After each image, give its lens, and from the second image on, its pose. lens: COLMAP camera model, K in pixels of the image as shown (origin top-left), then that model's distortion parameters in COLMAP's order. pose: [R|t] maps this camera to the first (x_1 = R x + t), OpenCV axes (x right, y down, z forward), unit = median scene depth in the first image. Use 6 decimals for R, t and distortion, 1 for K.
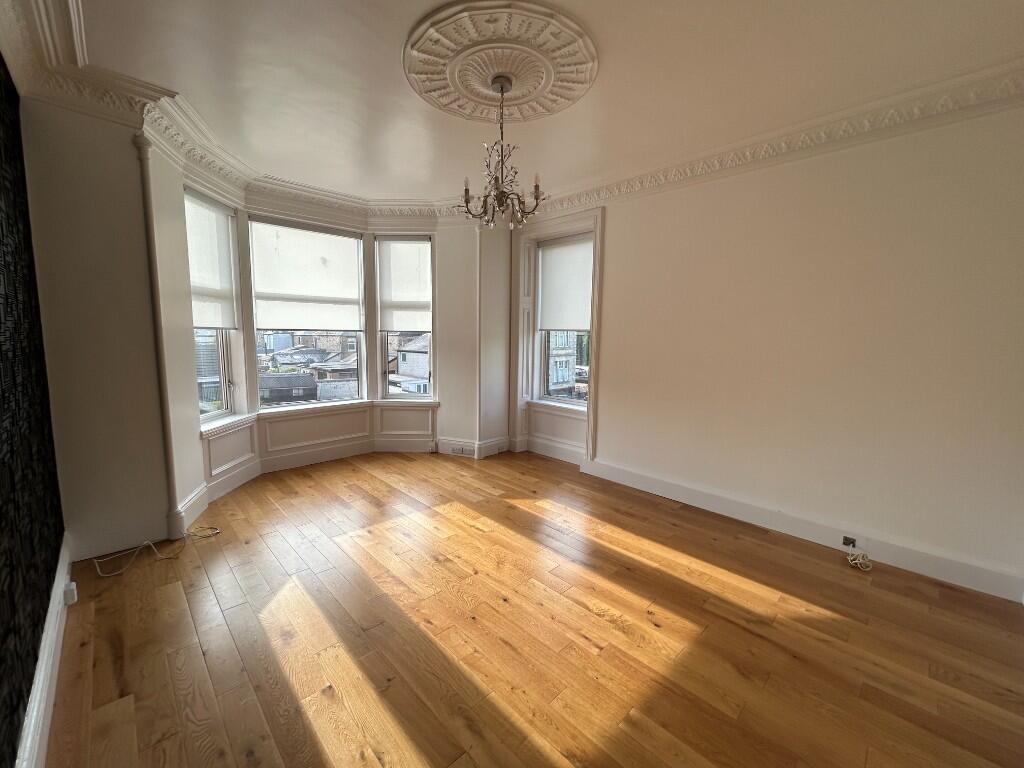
lens RADIAL K [[411.4, 0, 510.7], [0, 411.4, 383.1], [0, 0, 1]] dist [-0.000720, -0.000025]
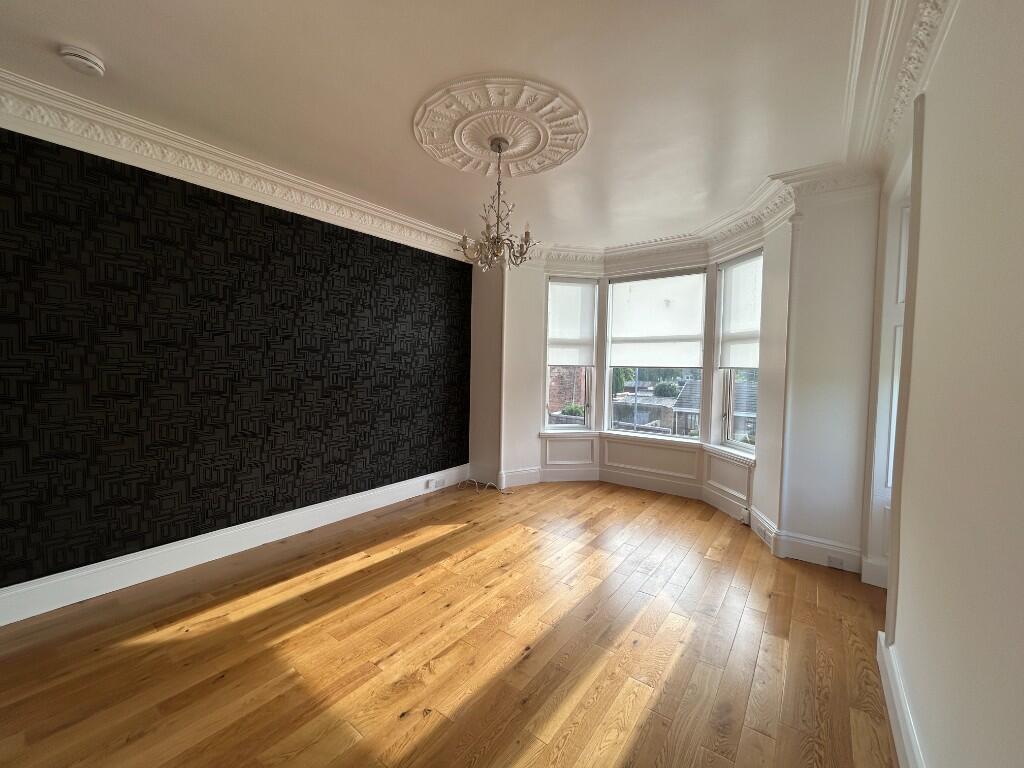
lens RADIAL K [[411.4, 0, 509.3], [0, 411.4, 384.1], [0, 0, 1]] dist [-0.000720, -0.000025]
pose [[0.157234, 0.034386, -0.986963, 0.599515], [-0.129576, 0.991472, 0.013900, -0.055101], [0.979024, 0.125701, 0.160349, 0.503153]]
